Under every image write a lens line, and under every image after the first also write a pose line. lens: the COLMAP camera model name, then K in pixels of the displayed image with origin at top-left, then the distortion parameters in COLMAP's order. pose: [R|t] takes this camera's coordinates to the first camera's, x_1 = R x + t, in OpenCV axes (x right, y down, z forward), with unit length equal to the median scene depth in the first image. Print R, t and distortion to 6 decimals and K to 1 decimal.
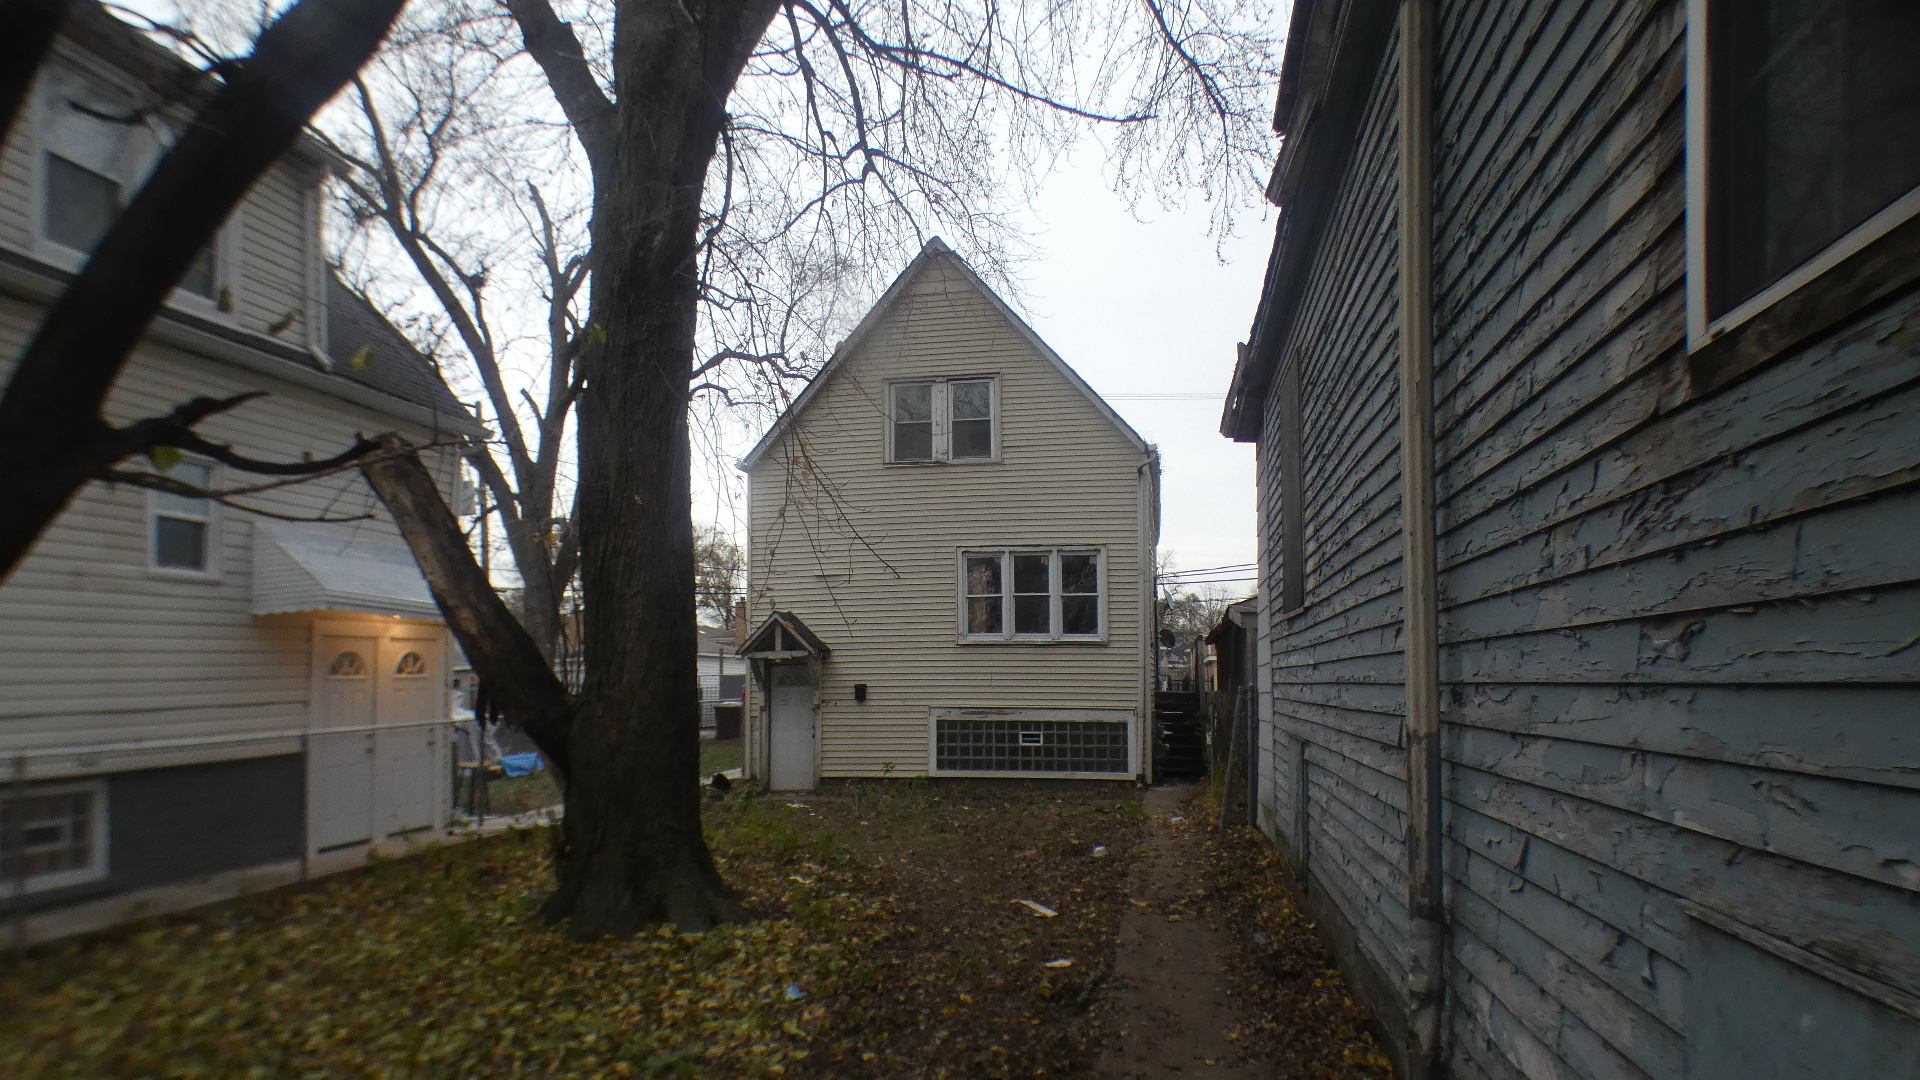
lens RADIAL K [[1174.0, 0, 924.0], [0, 1174.0, 490.9], [0, 0, 1]] dist [-0.006596, -0.004637]
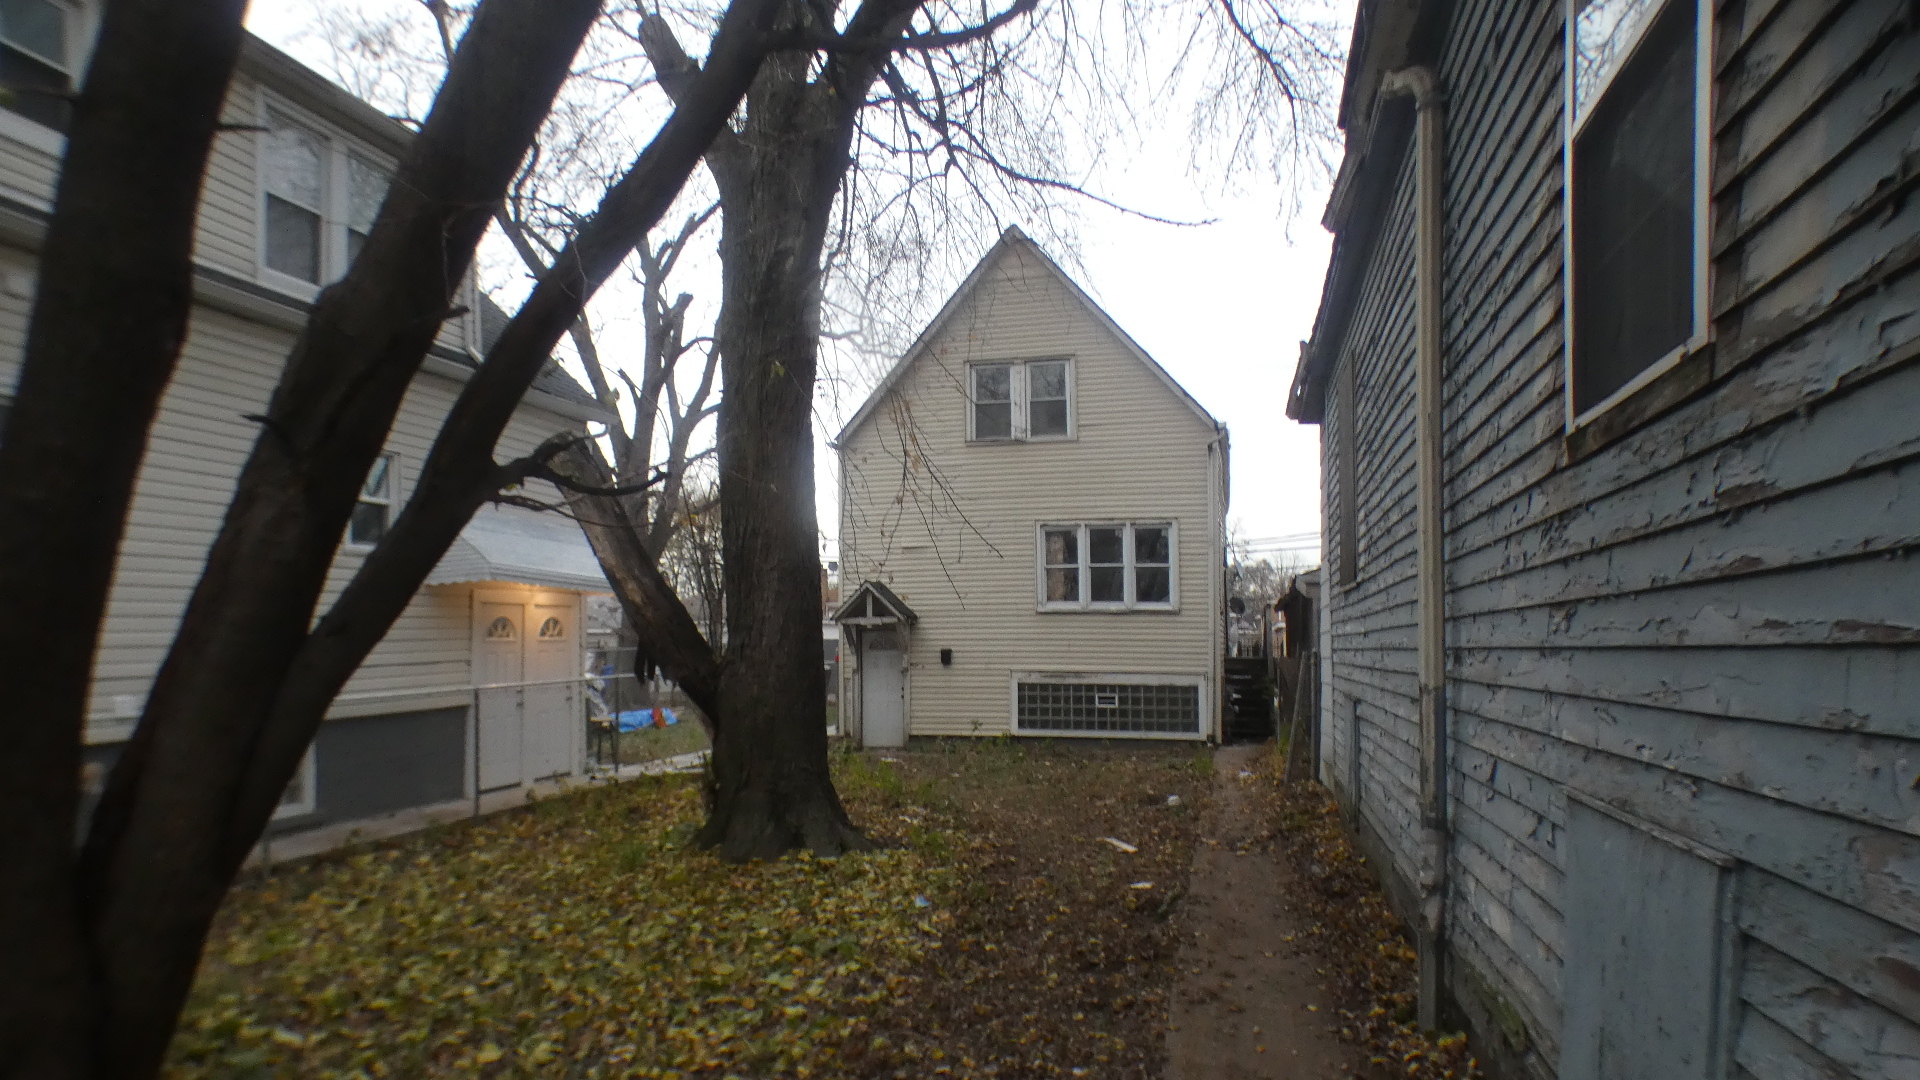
lens RADIAL K [[1184.6, 0, 924.1], [0, 1184.6, 460.5], [0, 0, 1]] dist [0.019886, -0.056798]
pose [[0.998509, -0.002994, -0.054506, -0.034692], [0.003267, 0.999982, 0.004934, -0.028462], [0.054490, -0.005105, 0.998501, -0.188576]]
